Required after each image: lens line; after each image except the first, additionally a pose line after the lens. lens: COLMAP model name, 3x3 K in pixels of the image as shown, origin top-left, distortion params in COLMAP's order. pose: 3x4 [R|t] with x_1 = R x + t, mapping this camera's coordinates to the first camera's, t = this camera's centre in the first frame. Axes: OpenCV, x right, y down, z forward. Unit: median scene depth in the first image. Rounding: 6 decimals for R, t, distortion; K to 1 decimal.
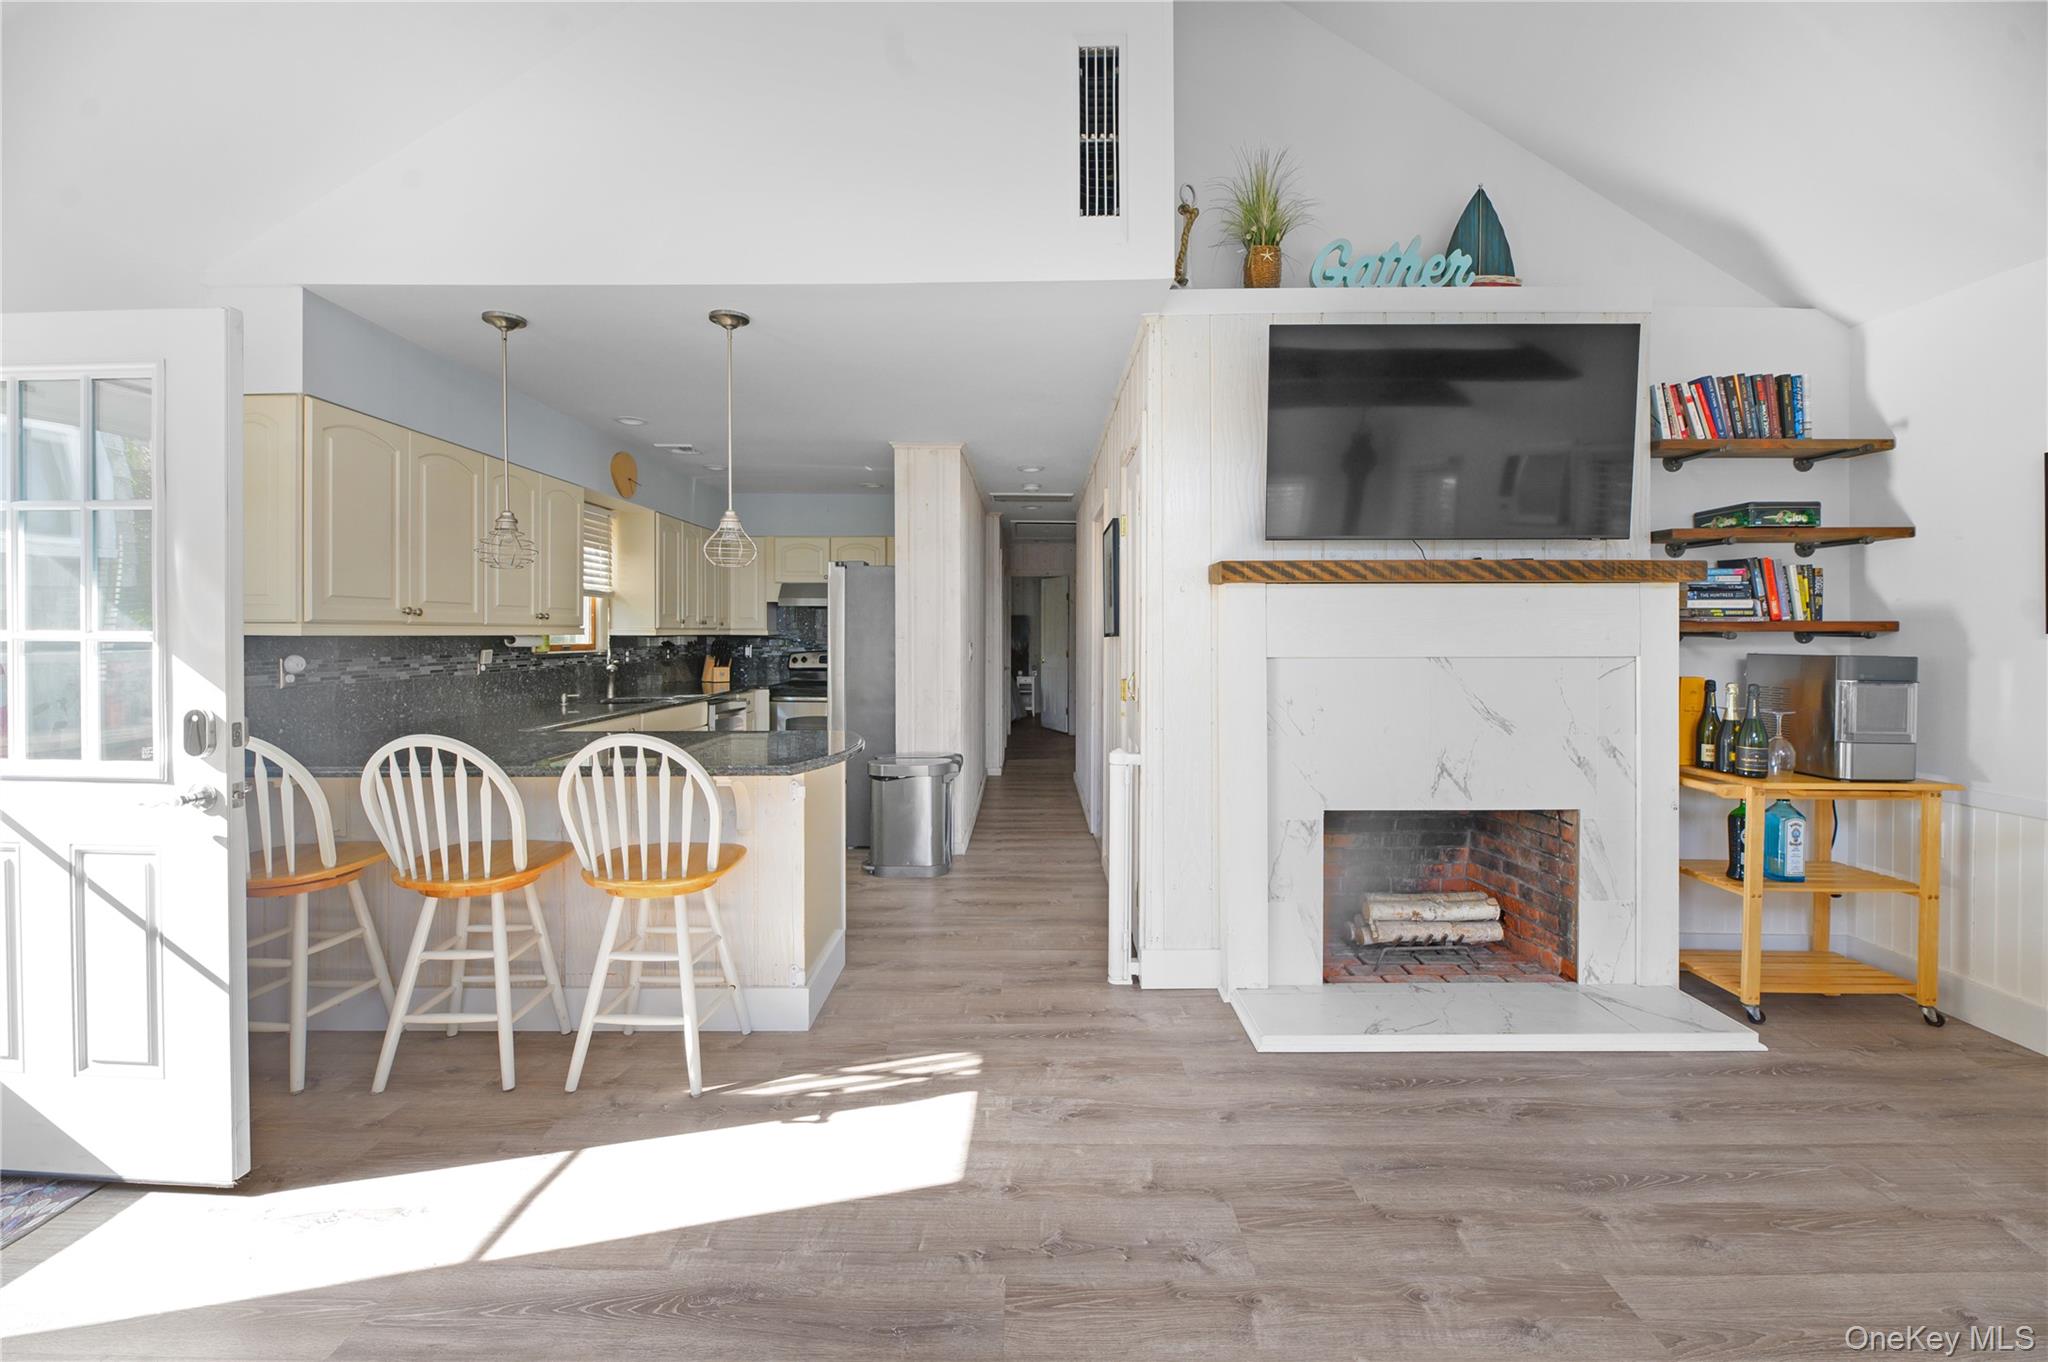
lens RADIAL K [[847.9, 0, 1025.9], [0, 847.9, 633.3], [0, 0, 1]] dist [-0.001719, -0.000296]
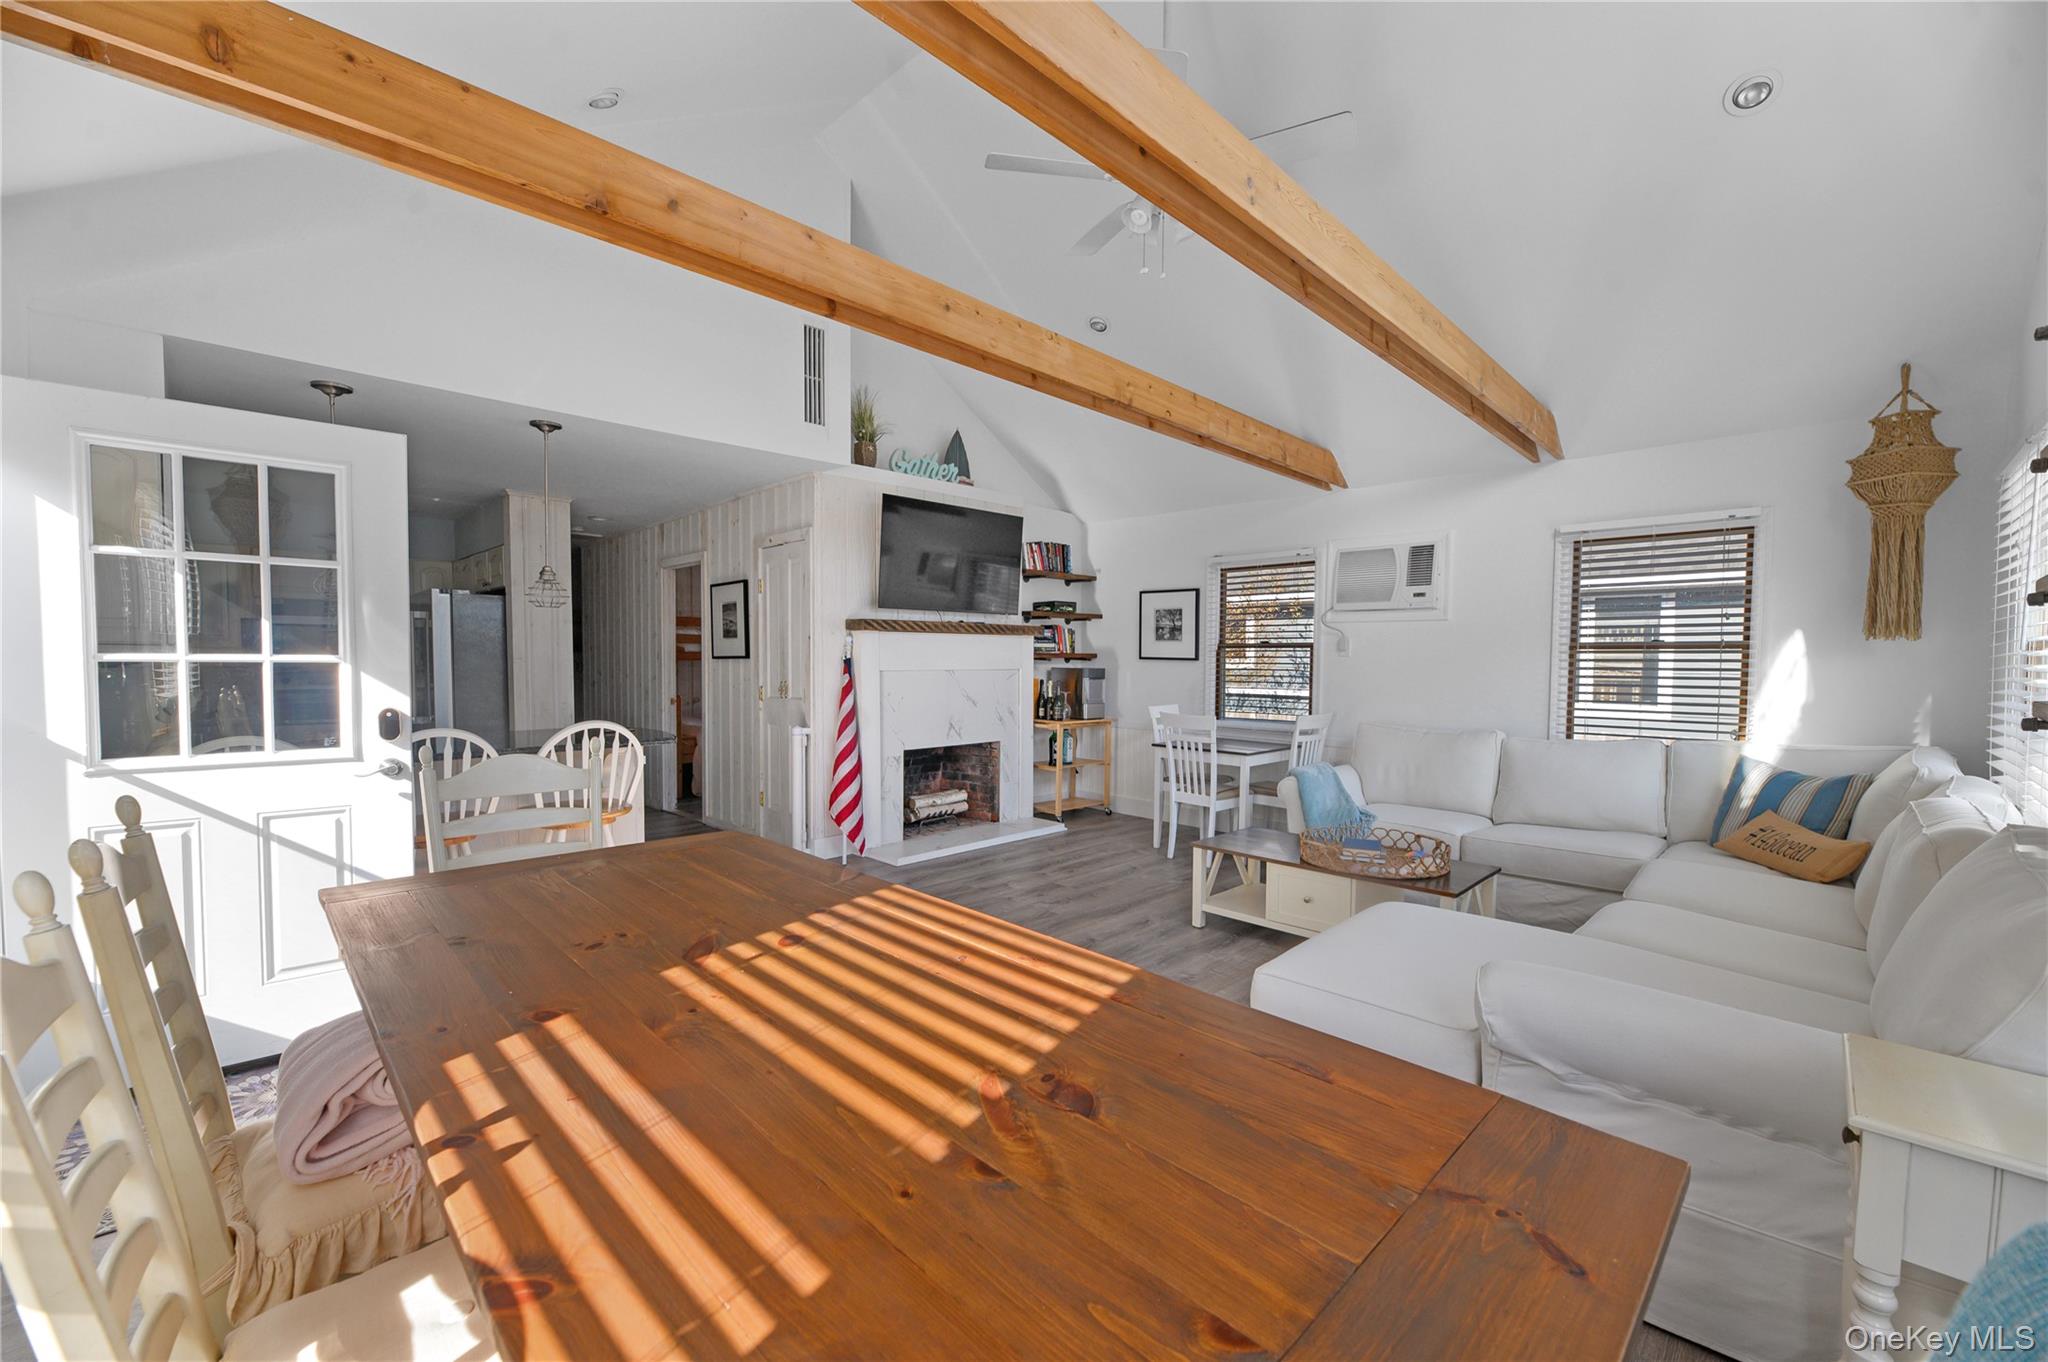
lens RADIAL K [[833.4, 0, 1024.0], [0, 833.4, 681.0], [0, 0, 1]] dist [-0.000020, -0.000063]
pose [[0.707099, -0.016735, 0.706916, -0.778419], [-0.005365, 0.999564, 0.029030, -0.004410], [-0.707094, -0.024319, 0.706701, -0.517757]]
